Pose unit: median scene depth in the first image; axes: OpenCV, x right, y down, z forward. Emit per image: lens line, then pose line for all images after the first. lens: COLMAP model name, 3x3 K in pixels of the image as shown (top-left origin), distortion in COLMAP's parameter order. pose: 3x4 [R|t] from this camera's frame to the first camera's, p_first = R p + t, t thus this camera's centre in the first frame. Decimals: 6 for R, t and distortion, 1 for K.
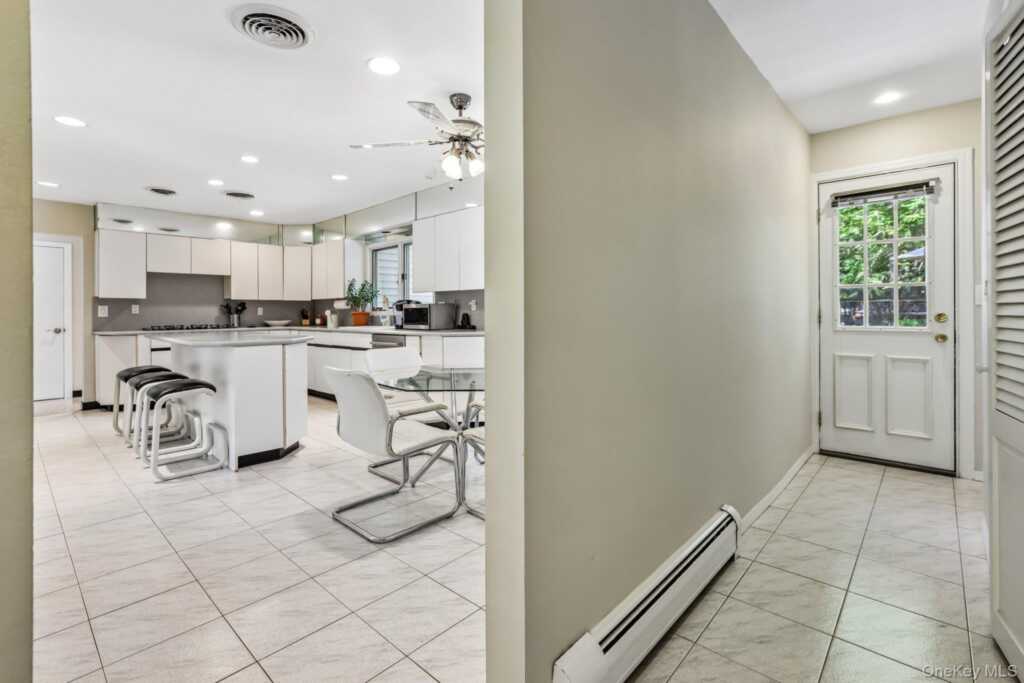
lens RADIAL K [[466.4, 0, 495.8], [0, 466.4, 308.5], [0, 0, 1]] dist [-0.004250, 0.003395]
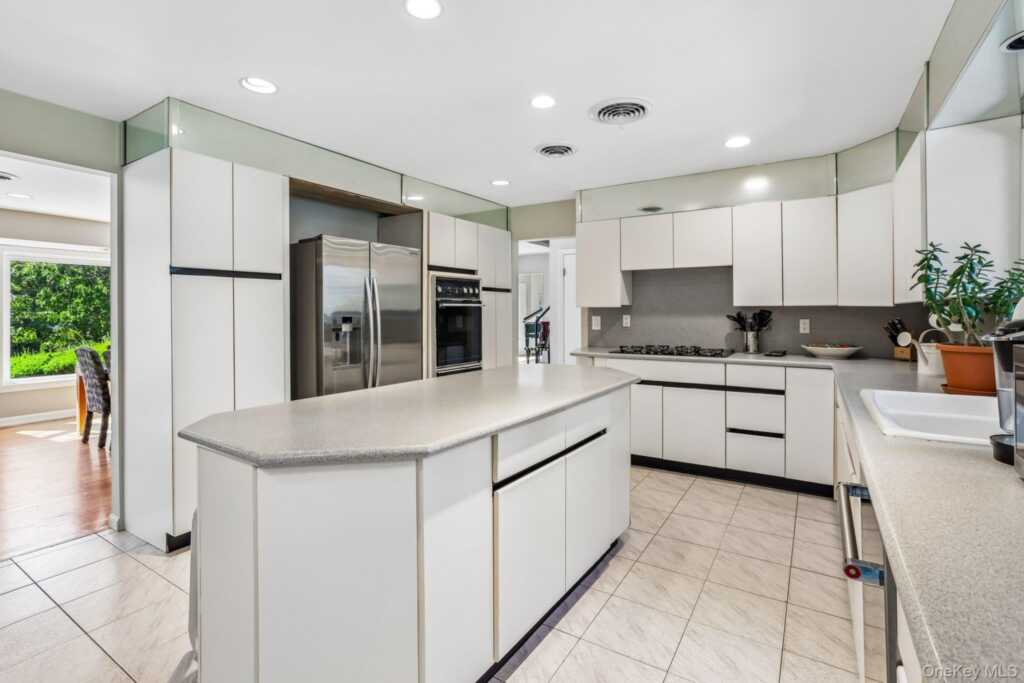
lens RADIAL K [[466.4, 0, 524.5], [0, 466.4, 305.1], [0, 0, 1]] dist [-0.004250, 0.003395]
pose [[0.203470, -0.008885, -0.979041, -0.063615], [0.005382, 0.999954, -0.007956, -0.023349], [0.979066, -0.003650, 0.203509, 0.816852]]
